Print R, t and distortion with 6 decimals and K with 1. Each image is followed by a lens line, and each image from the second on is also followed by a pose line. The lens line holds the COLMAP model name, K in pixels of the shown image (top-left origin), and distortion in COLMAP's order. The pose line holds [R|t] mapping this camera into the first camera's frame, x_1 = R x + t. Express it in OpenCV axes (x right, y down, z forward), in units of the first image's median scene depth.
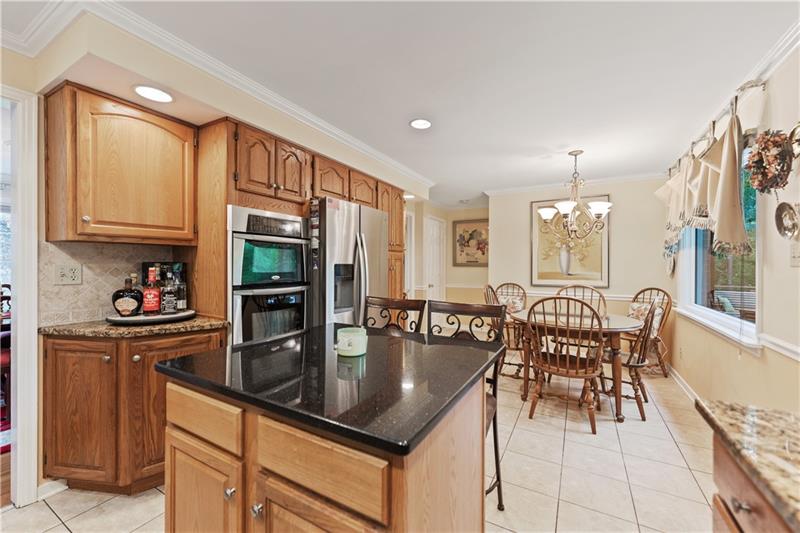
lens RADIAL K [[322.7, 0, 400.0], [0, 322.7, 266.5], [0, 0, 1]] dist [-0.000249, -0.000026]
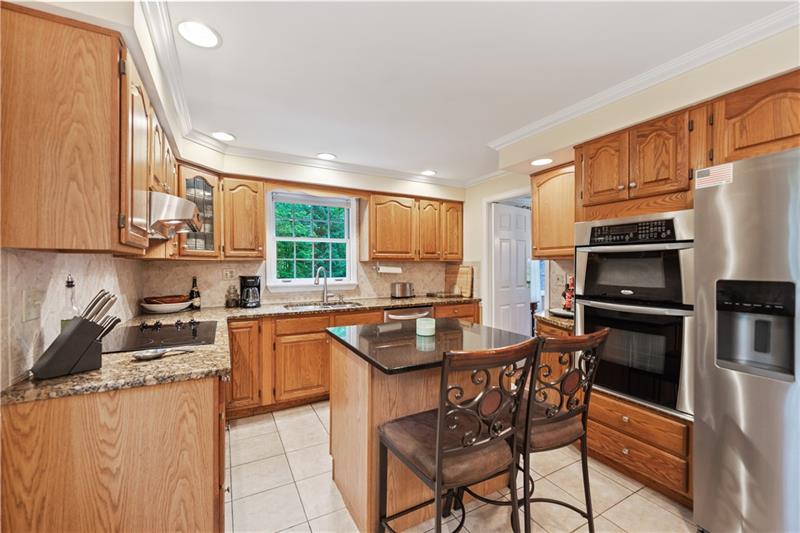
lens RADIAL K [[322.7, 0, 400.0], [0, 322.7, 266.5], [0, 0, 1]] dist [-0.000249, -0.000026]
pose [[-0.524907, -0.005109, -0.851145, 0.747072], [-0.009704, 0.999953, -0.000017, -0.031940], [0.851105, 0.008251, -0.524931, 1.054624]]
